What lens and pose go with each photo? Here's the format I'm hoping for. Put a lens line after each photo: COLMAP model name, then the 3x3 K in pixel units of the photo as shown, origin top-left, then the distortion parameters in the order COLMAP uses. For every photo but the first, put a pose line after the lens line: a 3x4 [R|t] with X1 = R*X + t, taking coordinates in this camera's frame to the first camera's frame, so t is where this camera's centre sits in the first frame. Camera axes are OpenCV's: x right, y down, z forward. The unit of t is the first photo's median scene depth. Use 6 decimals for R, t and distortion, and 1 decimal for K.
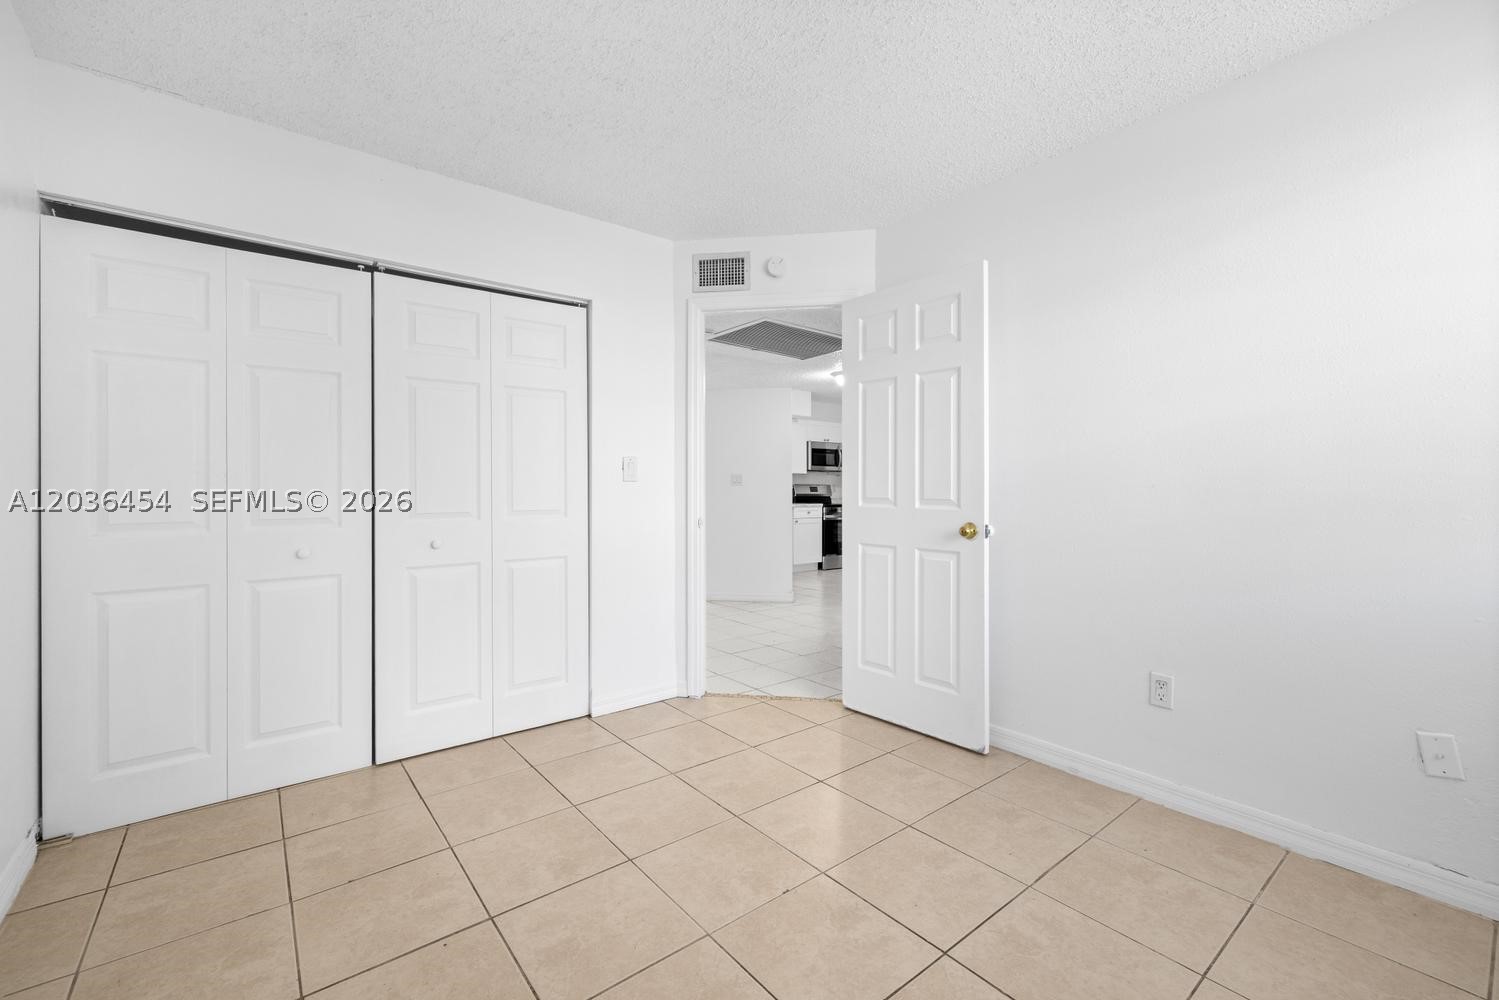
lens RADIAL K [[640.7, 0, 745.0], [0, 640.7, 497.7], [0, 0, 1]] dist [-0.000725, -0.000615]
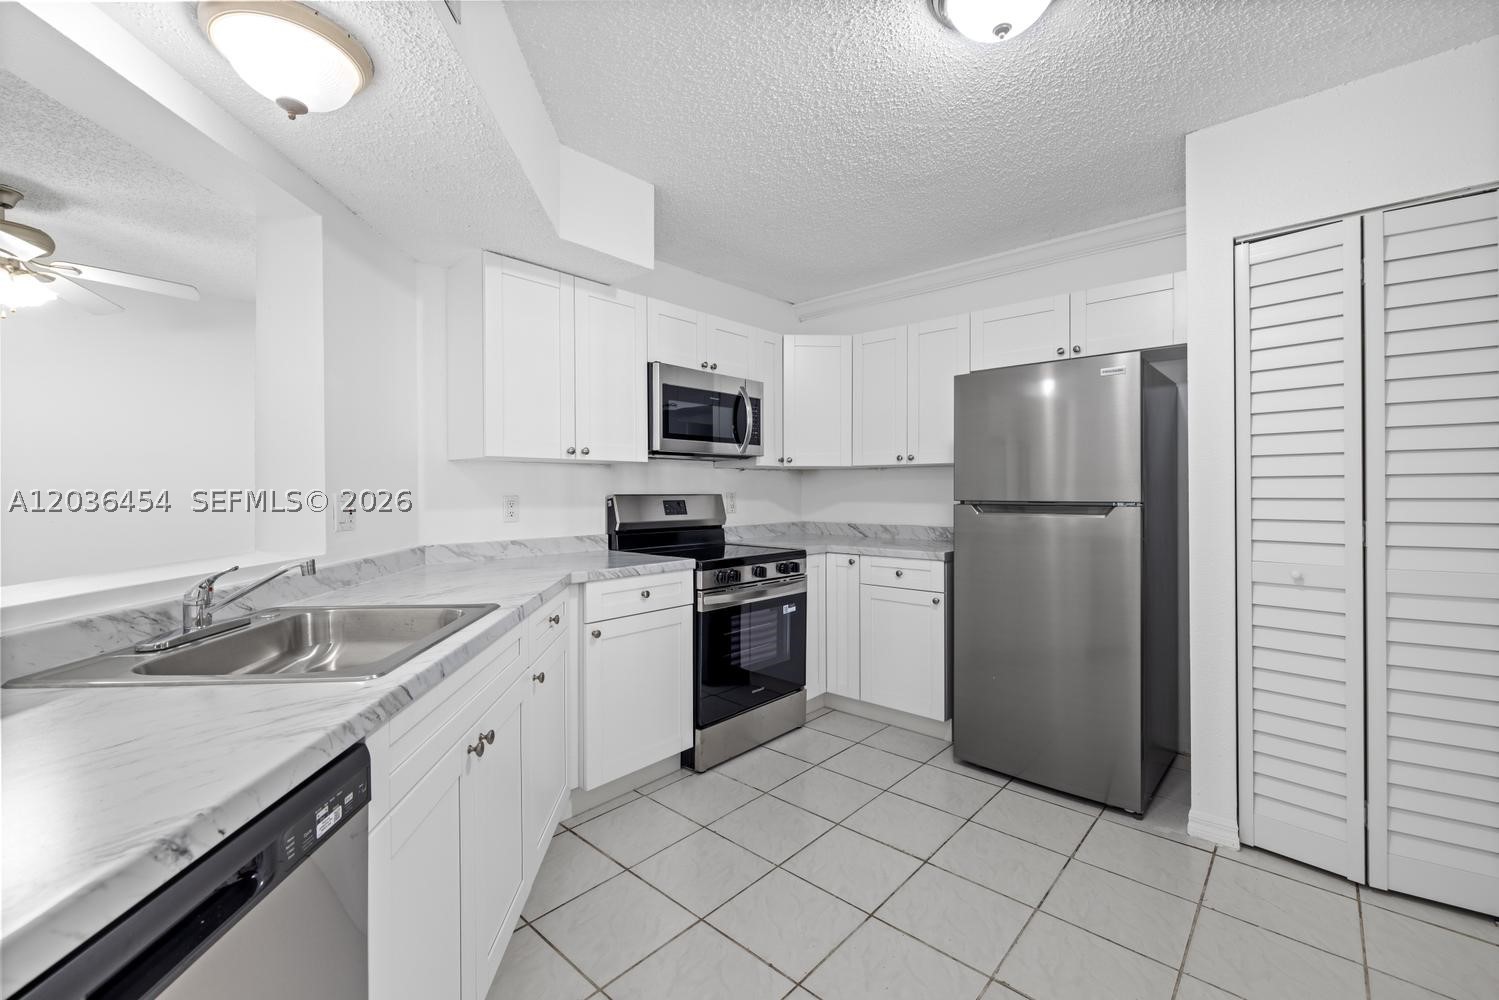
lens RADIAL K [[640.7, 0, 754.7], [0, 640.7, 496.1], [0, 0, 1]] dist [-0.000725, -0.000615]
pose [[0.989512, -0.009954, 0.144109, 0.101379], [0.008255, 0.999889, 0.012382, -0.023937], [-0.144217, -0.011063, 0.989484, 0.662805]]
